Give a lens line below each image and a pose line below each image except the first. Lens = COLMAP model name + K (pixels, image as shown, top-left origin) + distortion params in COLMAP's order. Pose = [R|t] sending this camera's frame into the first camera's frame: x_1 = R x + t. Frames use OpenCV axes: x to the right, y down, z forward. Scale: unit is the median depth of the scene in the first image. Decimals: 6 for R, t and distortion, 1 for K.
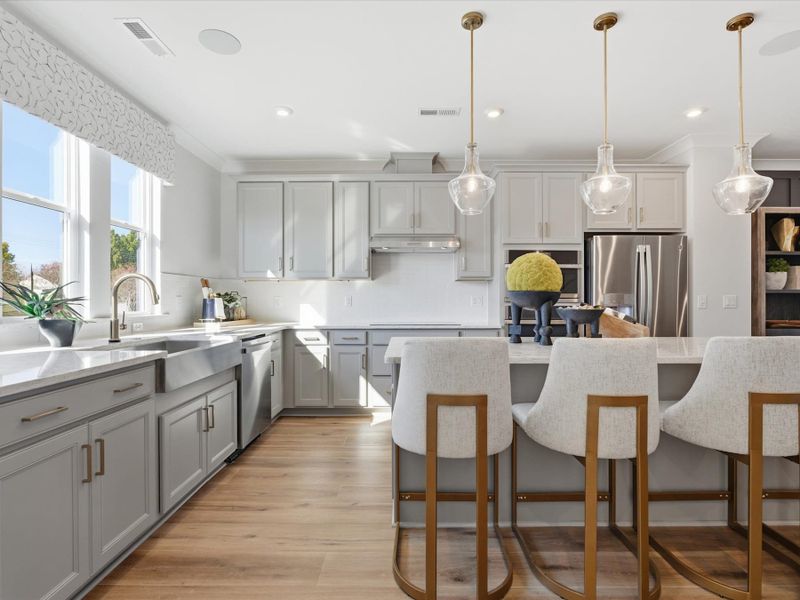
lens RADIAL K [[399.7, 0, 401.0], [0, 399.7, 298.5], [0, 0, 1]] dist [-0.006096, 0.000555]
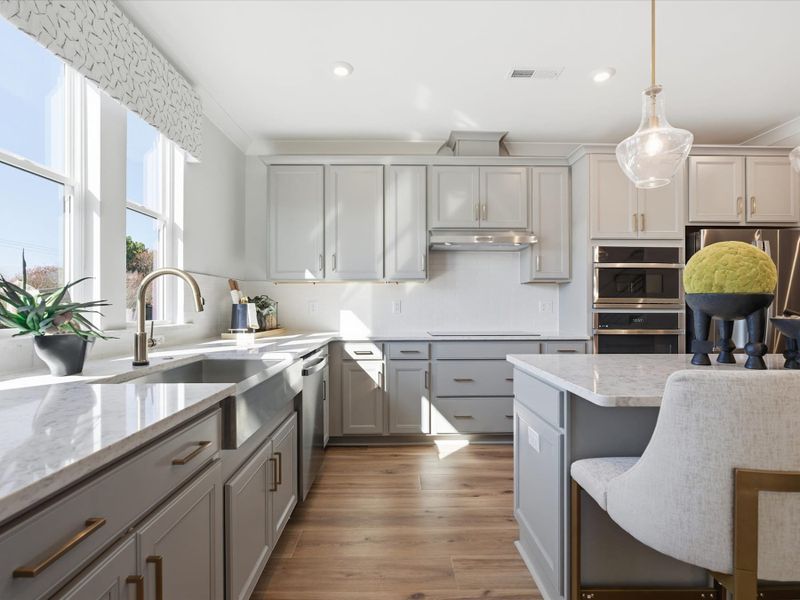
lens RADIAL K [[399.6, 0, 401.1], [0, 399.6, 303.1], [0, 0, 1]] dist [-0.004285, 0.000722]
pose [[0.999680, 0.001052, 0.025284, -0.169764], [-0.000989, 0.999996, -0.002494, 0.000550], [-0.025286, 0.002468, 0.999677, 0.173176]]
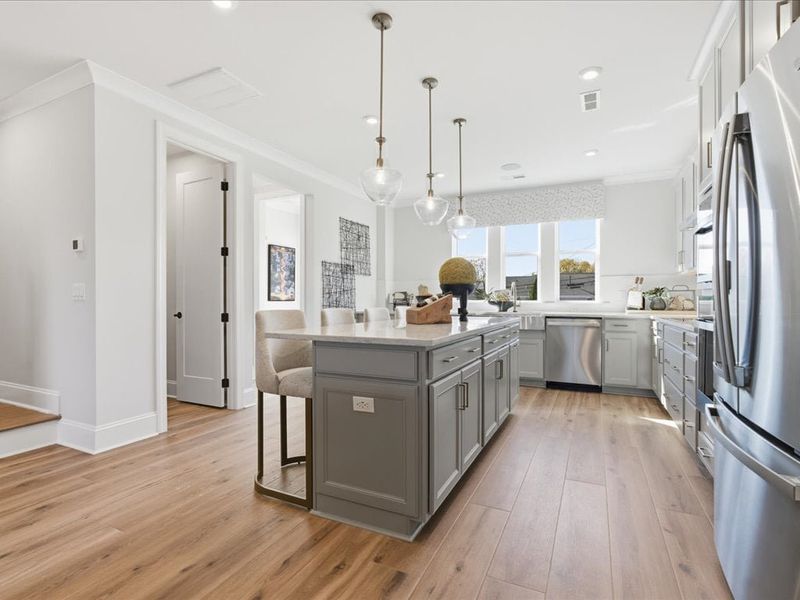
lens RADIAL K [[396.3, 0, 406.6], [0, 396.3, 296.6], [0, 0, 1]] dist [-0.000489, 0.001100]
pose [[-0.421680, -0.006694, -0.906720, 1.019776], [0.002267, 0.999962, -0.008436, 0.022771], [0.906742, -0.005613, -0.421649, 0.863637]]
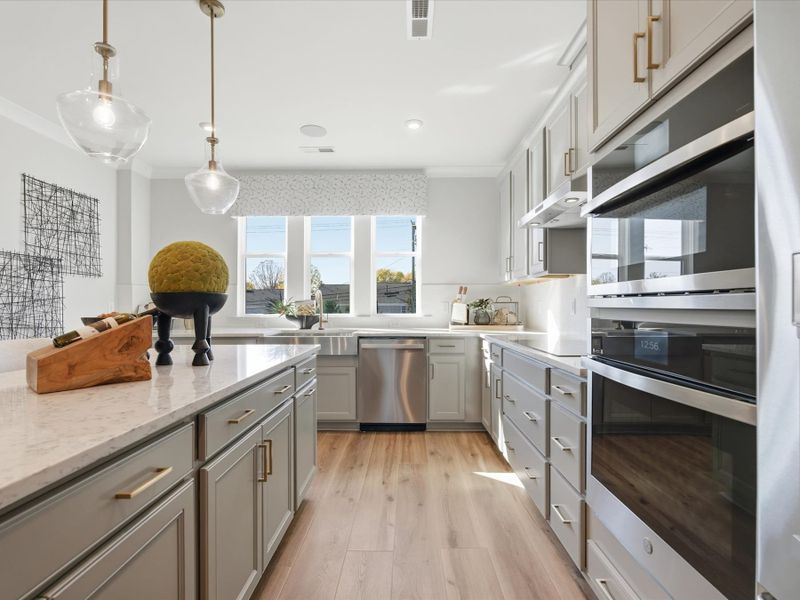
lens RADIAL K [[399.6, 0, 401.1], [0, 399.6, 303.1], [0, 0, 1]] dist [-0.004285, 0.000722]
pose [[-0.007728, -0.010115, -0.999919, 0.644126], [0.005736, 0.999932, -0.010159, 0.006698], [0.999954, -0.005814, -0.007670, 0.841545]]
